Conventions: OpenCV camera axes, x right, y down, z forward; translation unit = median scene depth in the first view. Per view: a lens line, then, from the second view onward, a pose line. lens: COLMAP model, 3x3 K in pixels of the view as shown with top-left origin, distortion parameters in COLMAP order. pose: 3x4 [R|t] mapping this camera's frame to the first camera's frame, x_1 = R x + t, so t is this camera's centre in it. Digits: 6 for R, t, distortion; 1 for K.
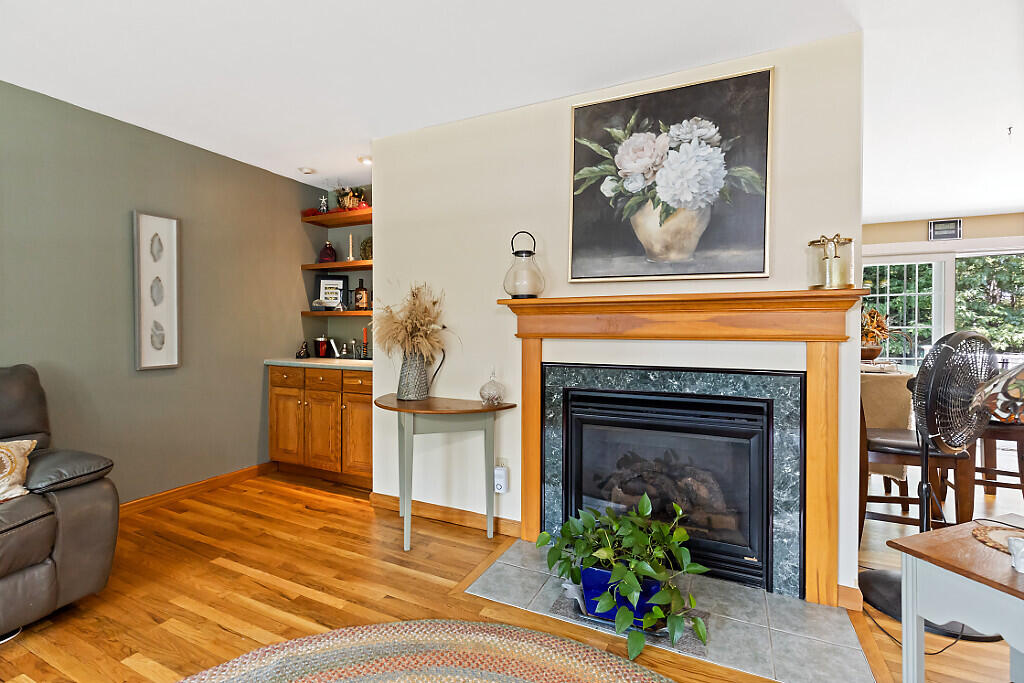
lens RADIAL K [[465.3, 0, 510.2], [0, 465.3, 331.7], [0, 0, 1]] dist [0.000198, -0.000575]
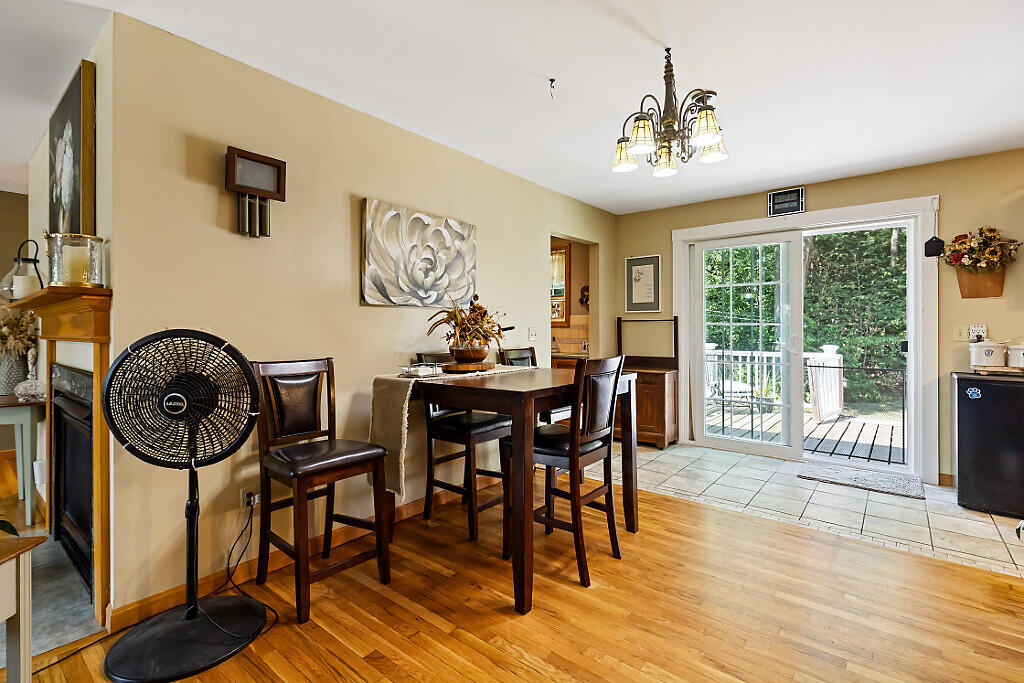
lens RADIAL K [[465.1, 0, 510.4], [0, 465.1, 326.1], [0, 0, 1]] dist [0.002915, -0.000414]
pose [[0.970727, -0.006300, -0.240103, 1.388838], [0.003623, 0.999926, -0.011591, 0.002036], [0.240158, 0.010382, 0.970678, 0.232461]]
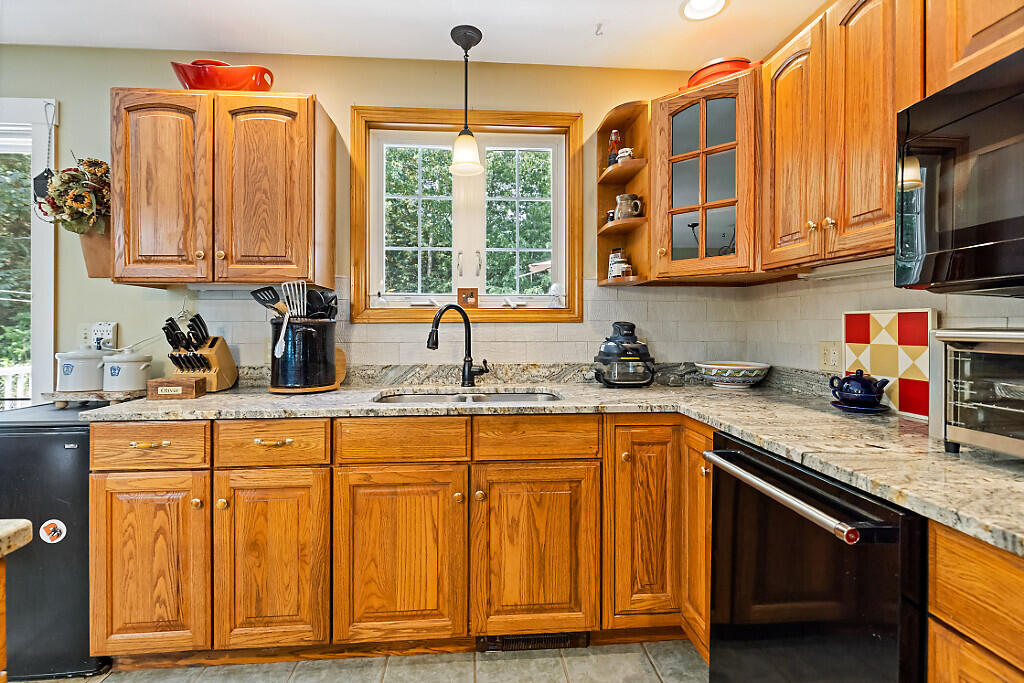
lens RADIAL K [[465.3, 0, 510.2], [0, 465.3, 331.7], [0, 0, 1]] dist [0.000198, -0.000575]
pose [[0.865716, -0.010982, 0.500415, 2.595582], [0.009613, 0.999940, 0.005315, 0.008978], [-0.500443, 0.000210, 0.865770, 0.795951]]
